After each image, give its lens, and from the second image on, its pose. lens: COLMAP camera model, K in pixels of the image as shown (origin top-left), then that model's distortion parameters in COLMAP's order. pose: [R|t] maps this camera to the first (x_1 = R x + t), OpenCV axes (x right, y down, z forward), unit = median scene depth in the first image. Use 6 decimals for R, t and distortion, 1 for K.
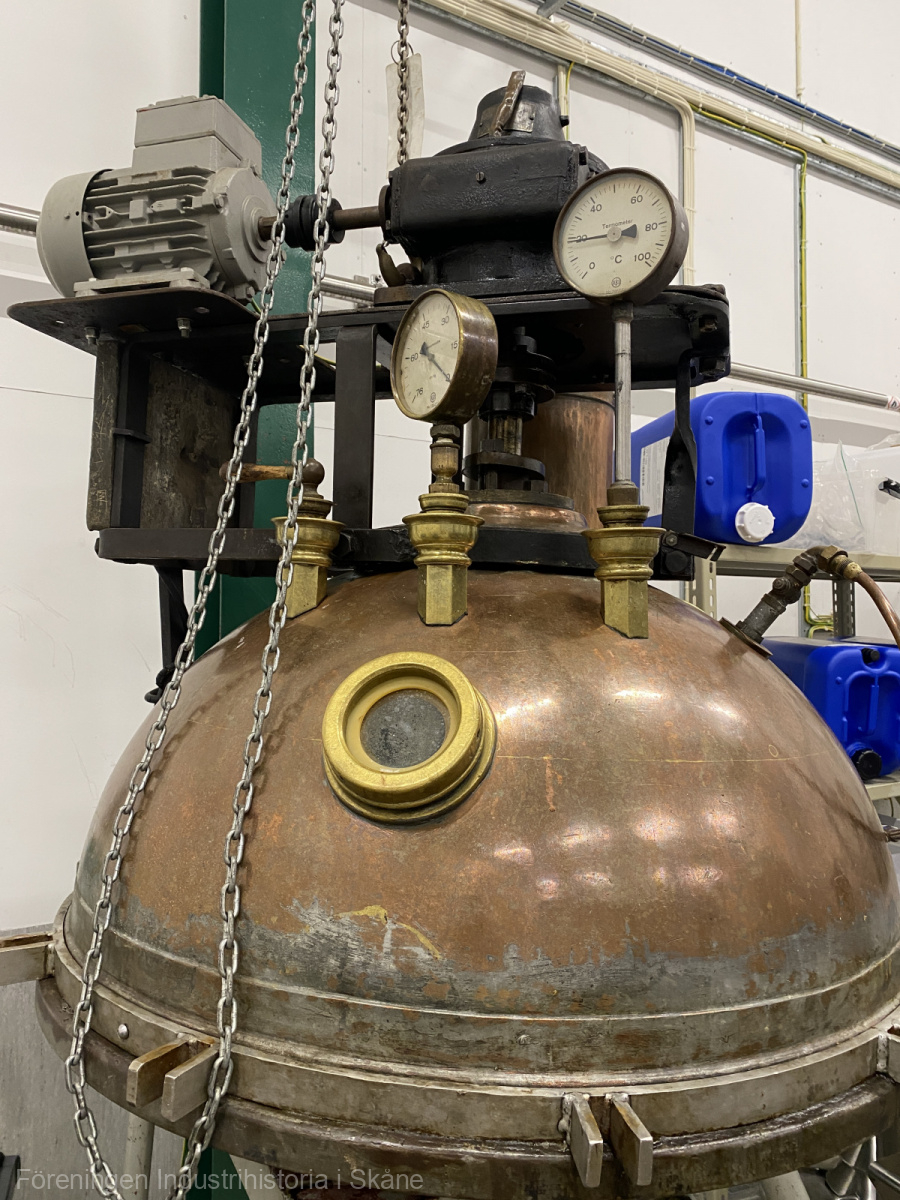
lens RADIAL K [[916.5, 0, 448.8], [0, 916.5, 597.6], [0, 0, 1]] dist [0.028073, -0.025067]
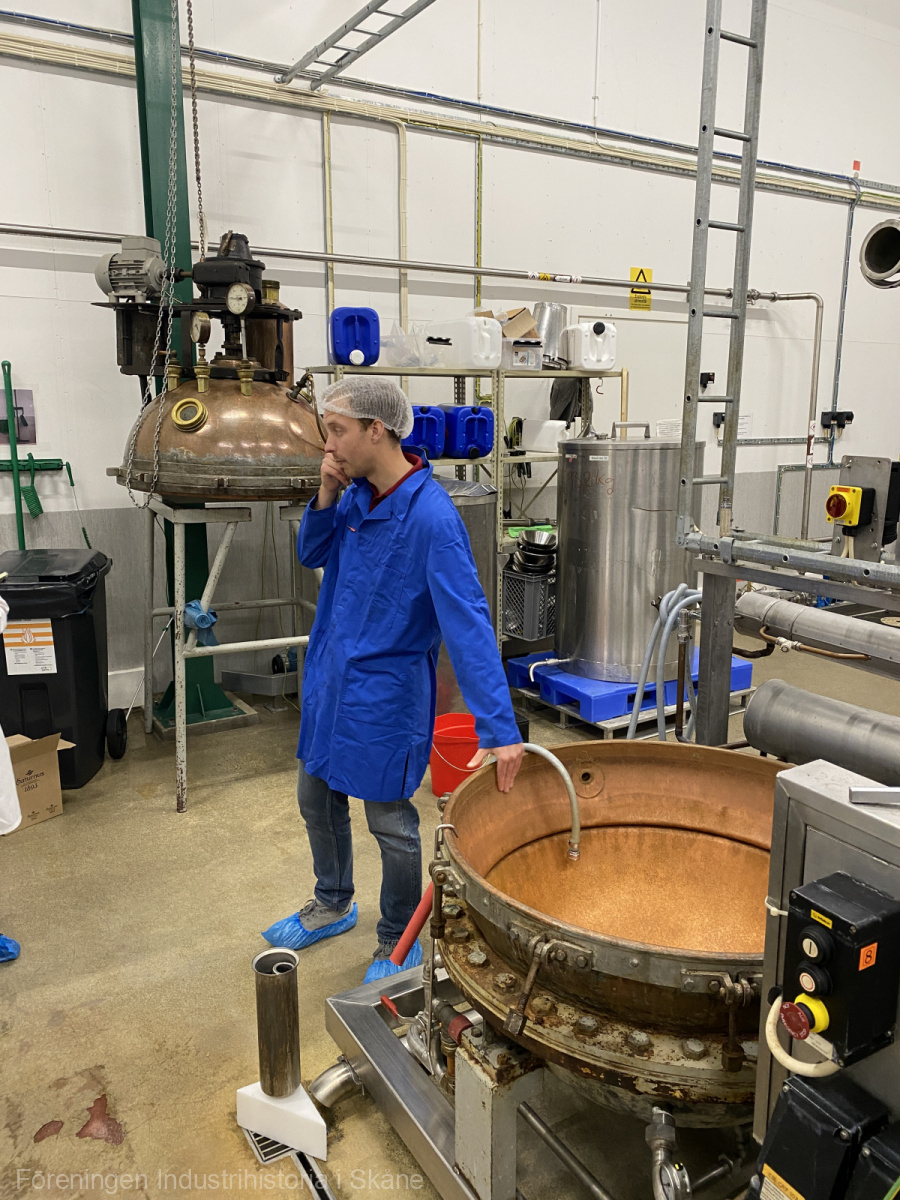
lens RADIAL K [[916.5, 0, 452.4], [0, 916.5, 599.1], [0, 0, 1]] dist [0.028073, -0.025067]
pose [[0.999938, 0.002421, -0.010844, 0.958672], [0.000158, 0.972781, 0.231725, -0.022369], [0.011110, -0.231713, 0.972721, -2.704838]]
